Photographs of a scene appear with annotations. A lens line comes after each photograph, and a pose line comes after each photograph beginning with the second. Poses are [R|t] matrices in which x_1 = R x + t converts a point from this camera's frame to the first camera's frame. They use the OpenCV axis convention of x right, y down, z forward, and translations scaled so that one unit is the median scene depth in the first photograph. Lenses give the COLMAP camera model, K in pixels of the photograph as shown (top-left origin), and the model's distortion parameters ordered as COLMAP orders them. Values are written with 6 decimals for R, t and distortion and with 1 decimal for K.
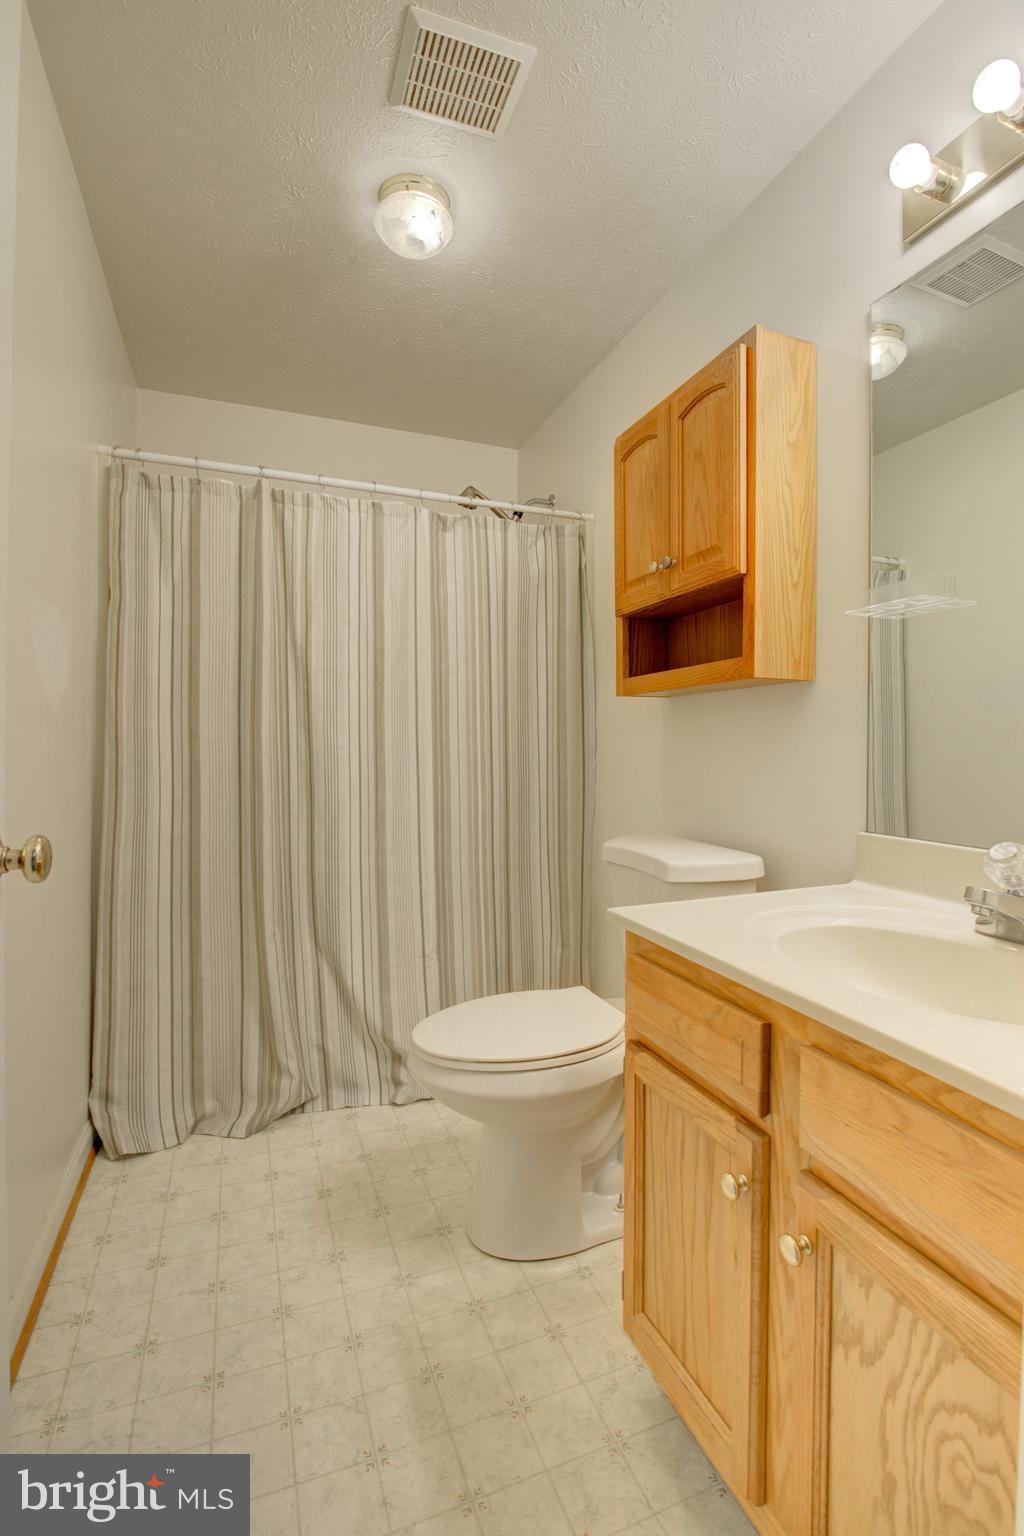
lens RADIAL K [[721.2, 0, 536.9], [0, 721.2, 749.0], [0, 0, 1]] dist [-0.019773, 0.000333]
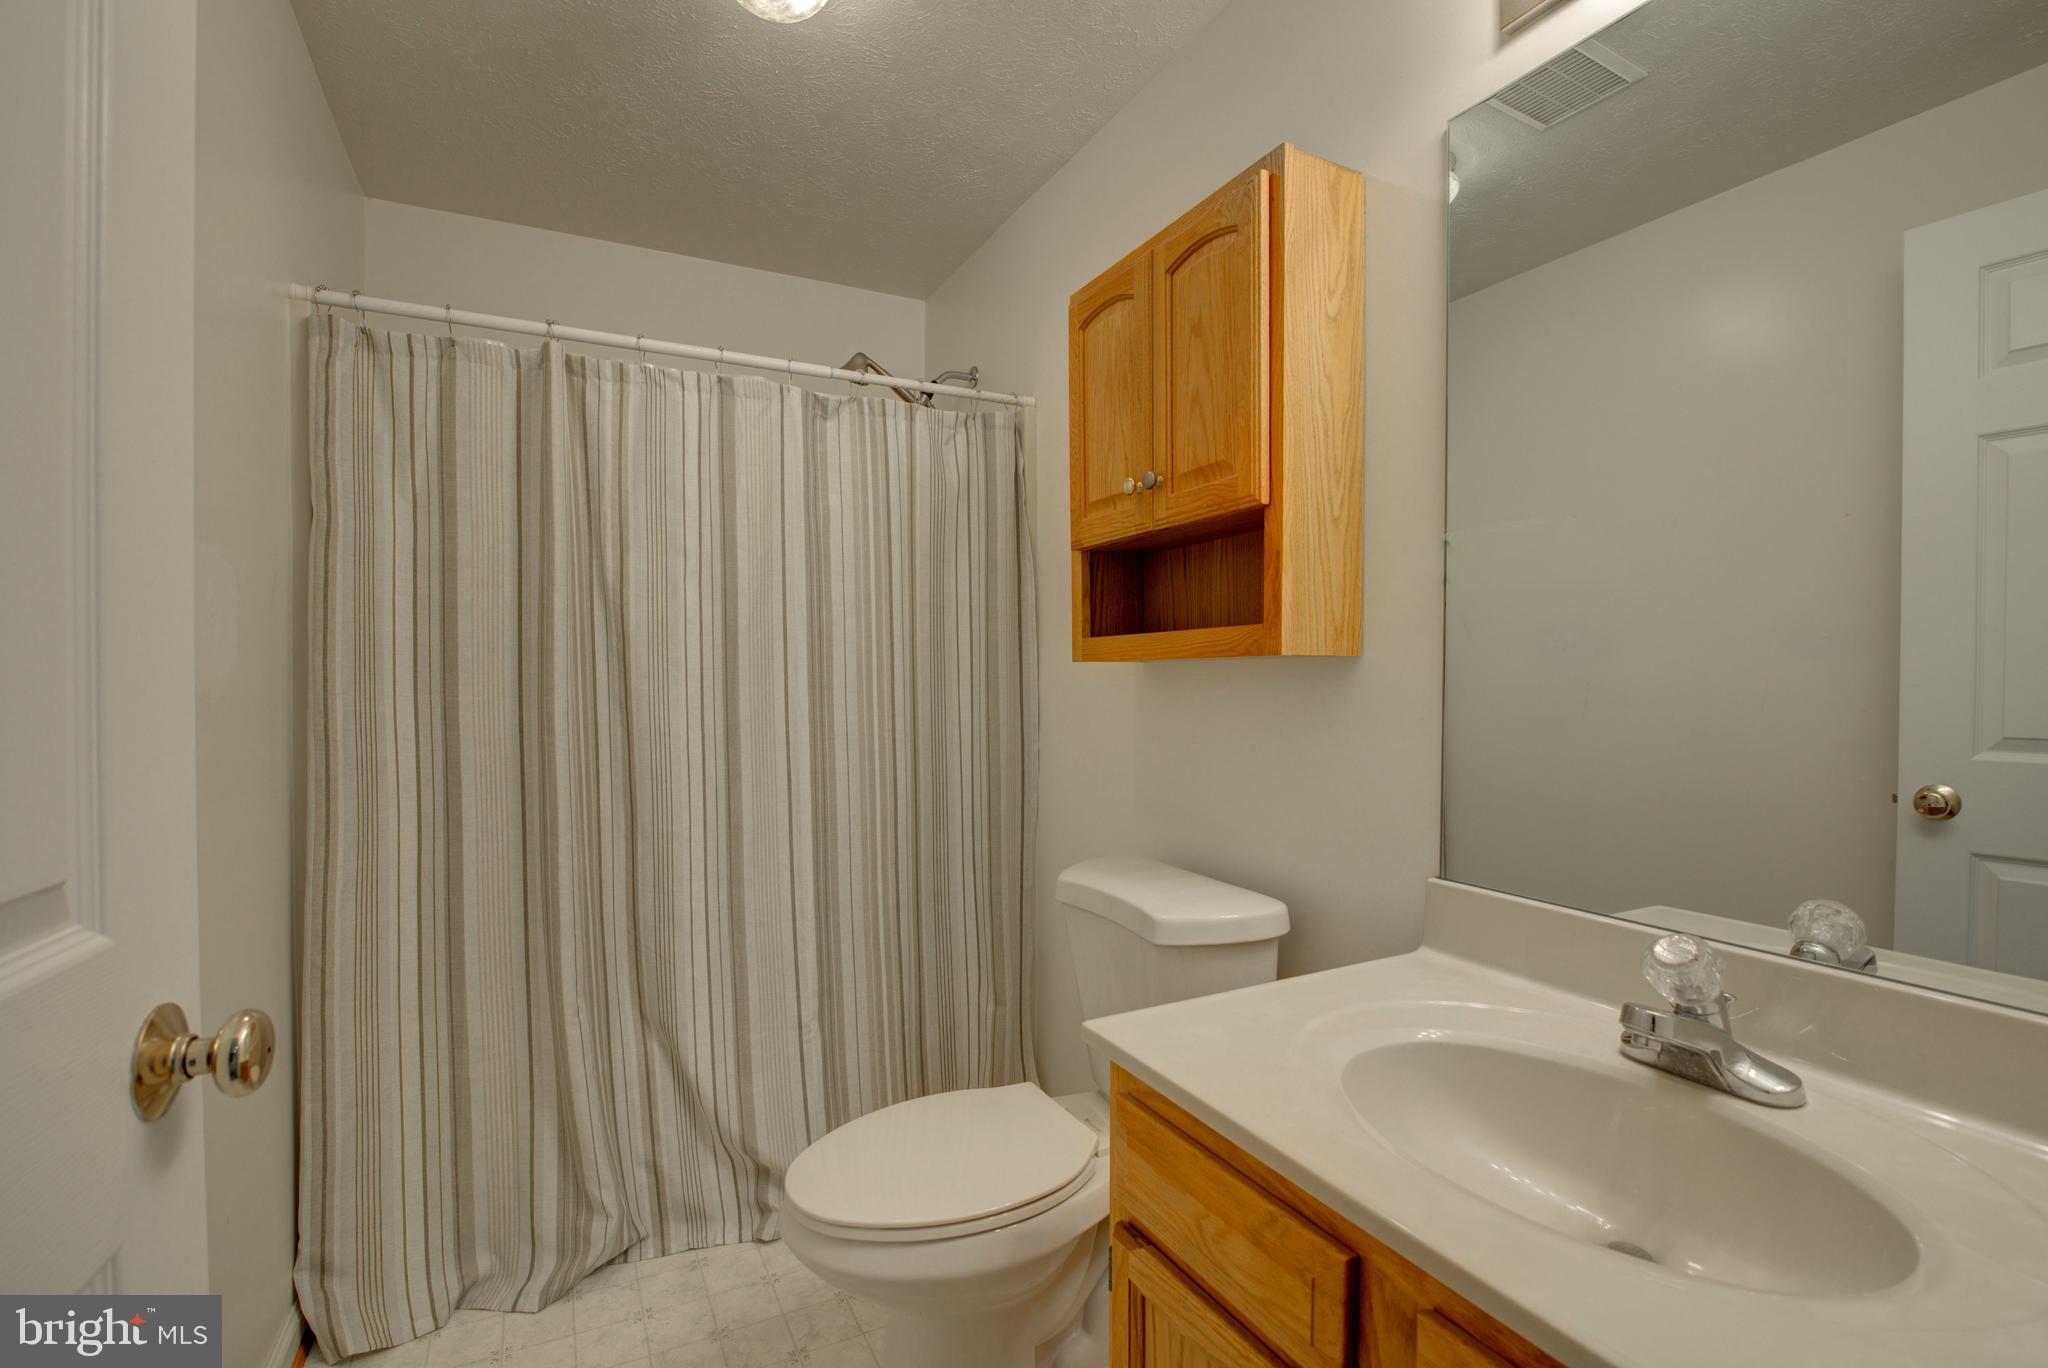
lens RADIAL K [[930.8, 0, 1025.4], [0, 930.8, 696.7], [0, 0, 1]] dist [-0.020715, 0.000926]
pose [[0.996220, -0.006793, 0.086603, -0.015722], [0.005377, 0.999848, 0.016576, -0.054869], [-0.086703, -0.016047, 0.996105, 0.092803]]
